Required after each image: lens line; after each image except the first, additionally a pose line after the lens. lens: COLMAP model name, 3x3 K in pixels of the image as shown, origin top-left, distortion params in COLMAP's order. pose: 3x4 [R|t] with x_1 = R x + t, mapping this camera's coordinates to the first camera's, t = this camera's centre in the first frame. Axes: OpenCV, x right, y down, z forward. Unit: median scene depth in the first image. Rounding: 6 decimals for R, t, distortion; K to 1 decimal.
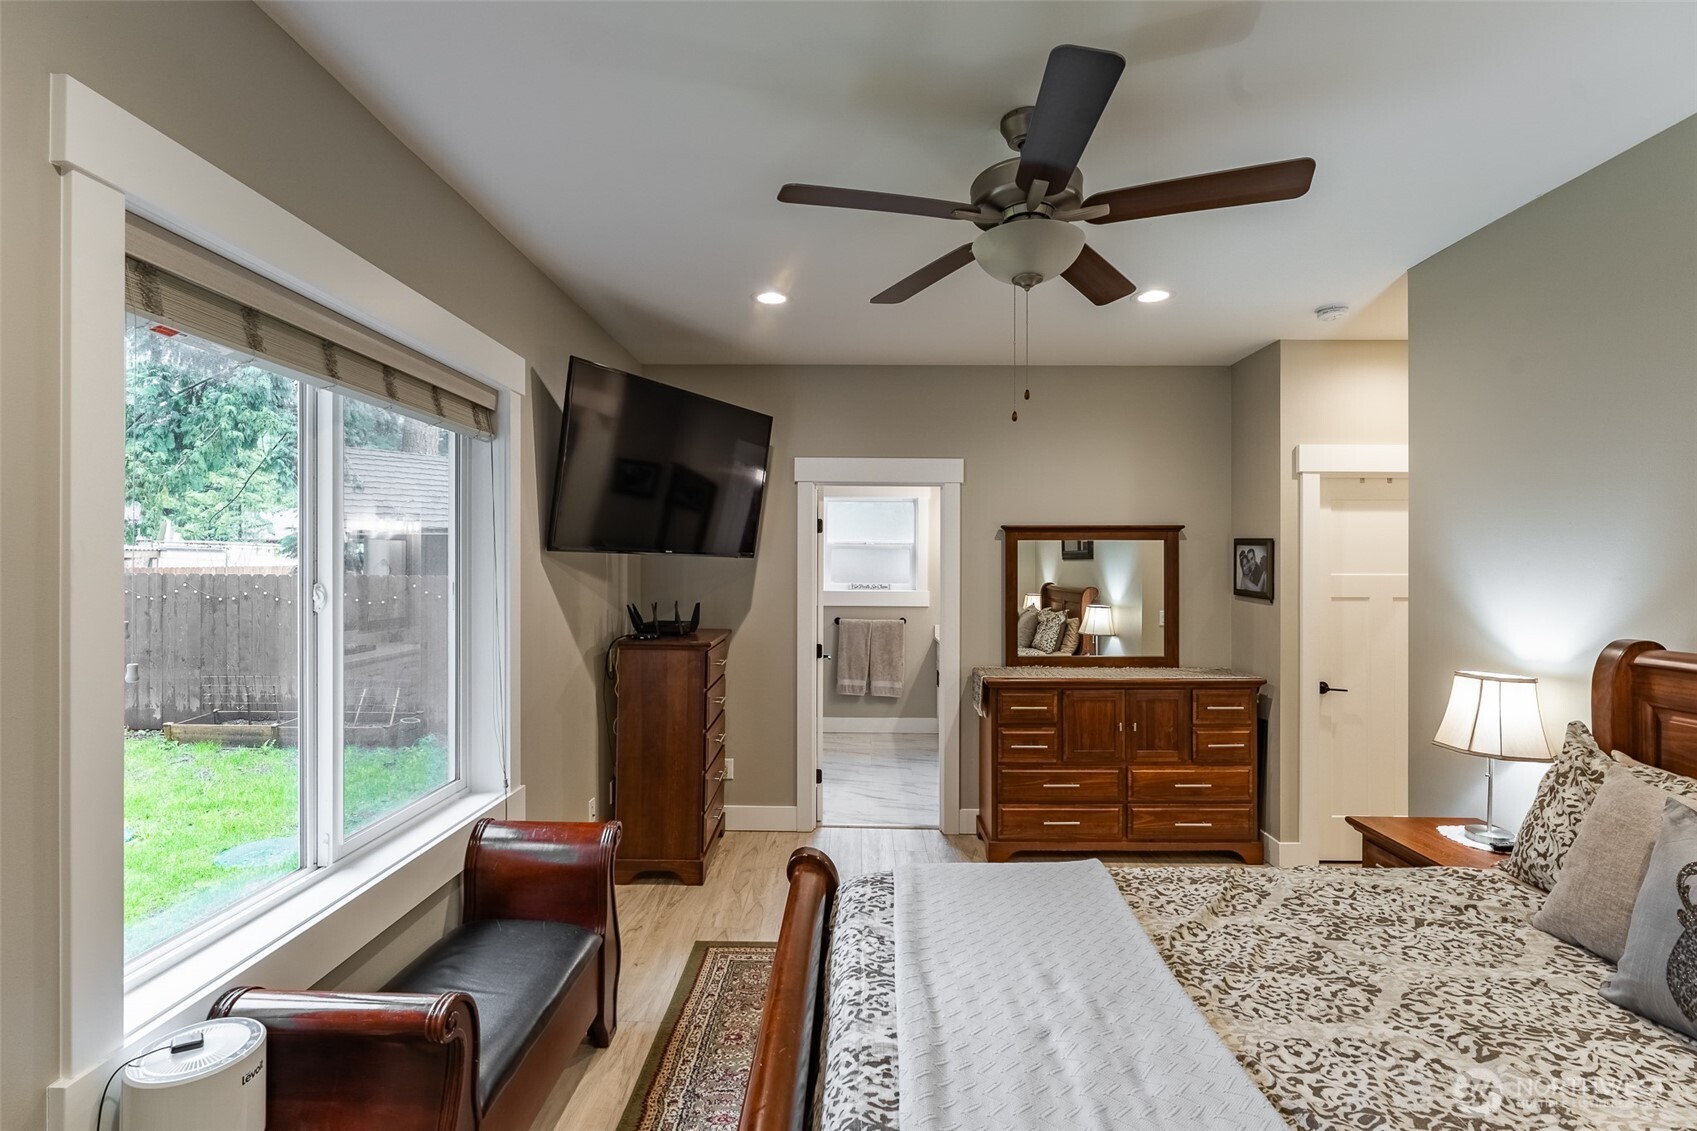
lens RADIAL K [[766.6, 0, 848.5], [0, 766.6, 565.5], [0, 0, 1]] dist [-0.001543, -0.000799]
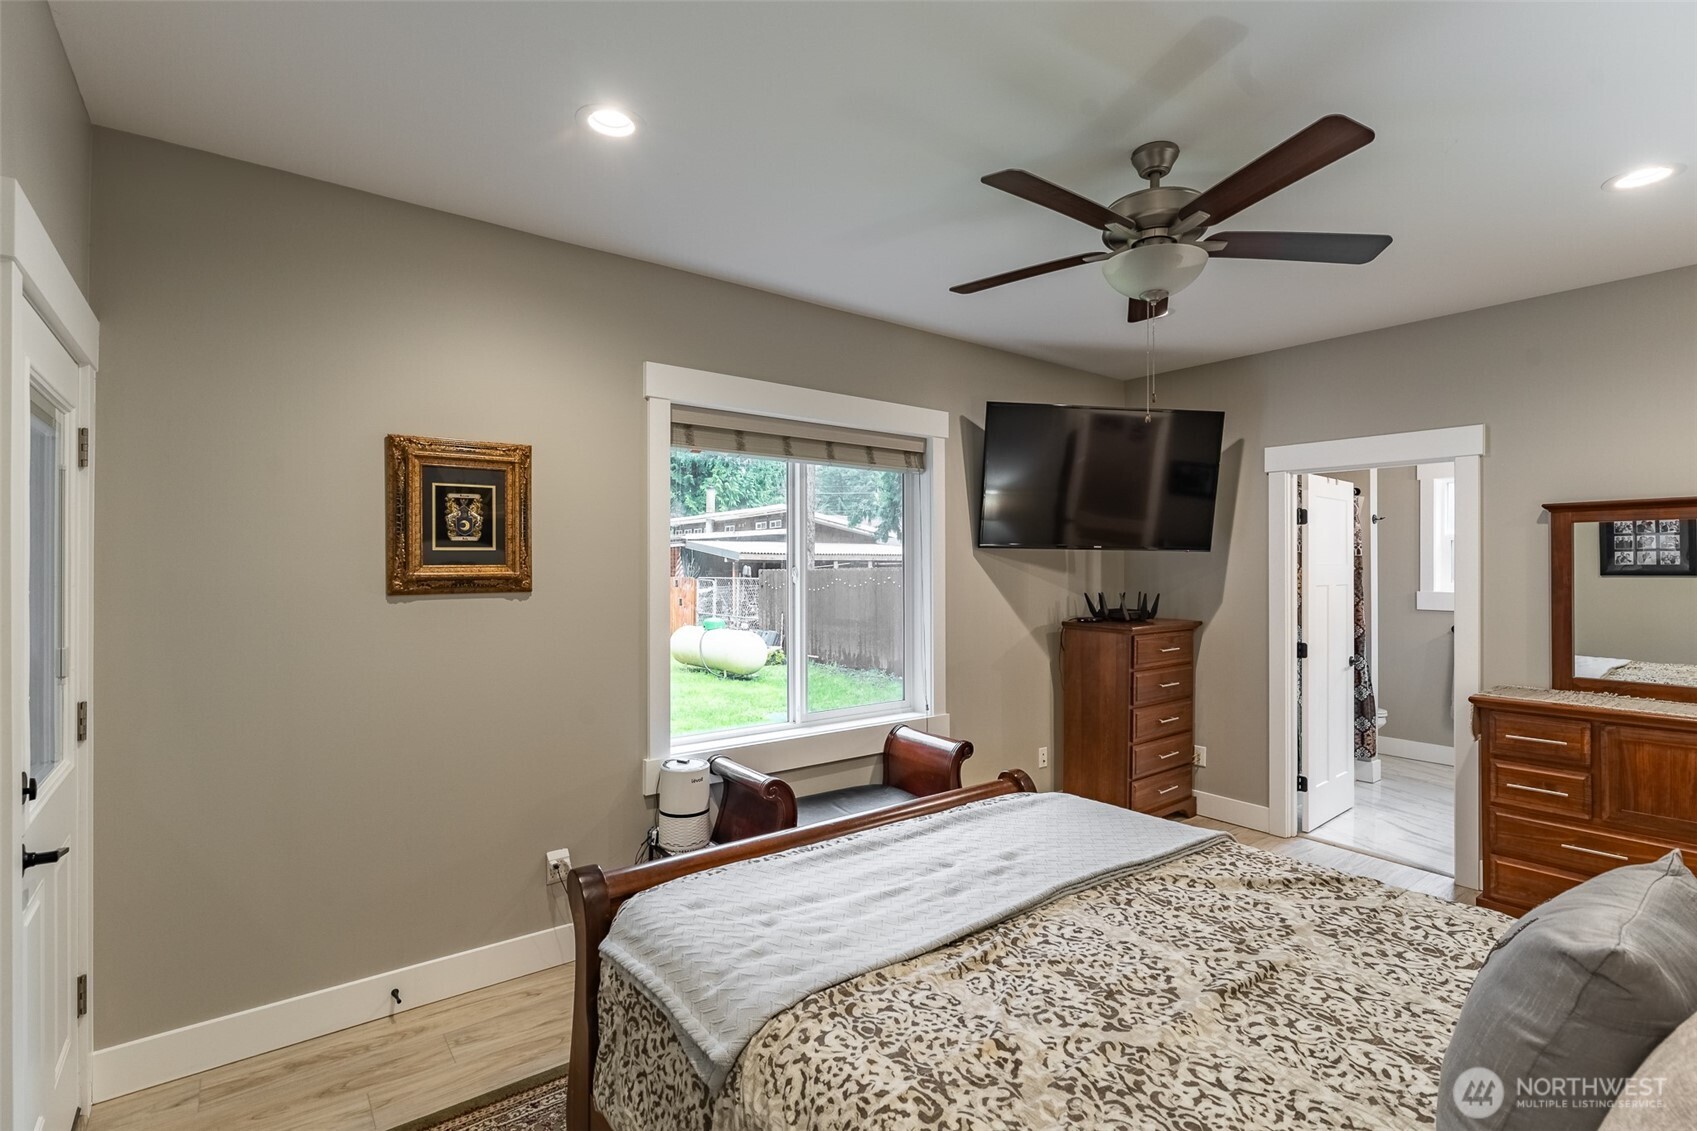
lens RADIAL K [[766.6, 0, 848.5], [0, 766.6, 565.5], [0, 0, 1]] dist [-0.001543, -0.000799]
pose [[0.632348, -0.002122, -0.774681, 0.582804], [0.000593, 0.999997, -0.002255, 0.017190], [0.774684, 0.000967, 0.632348, -0.038515]]
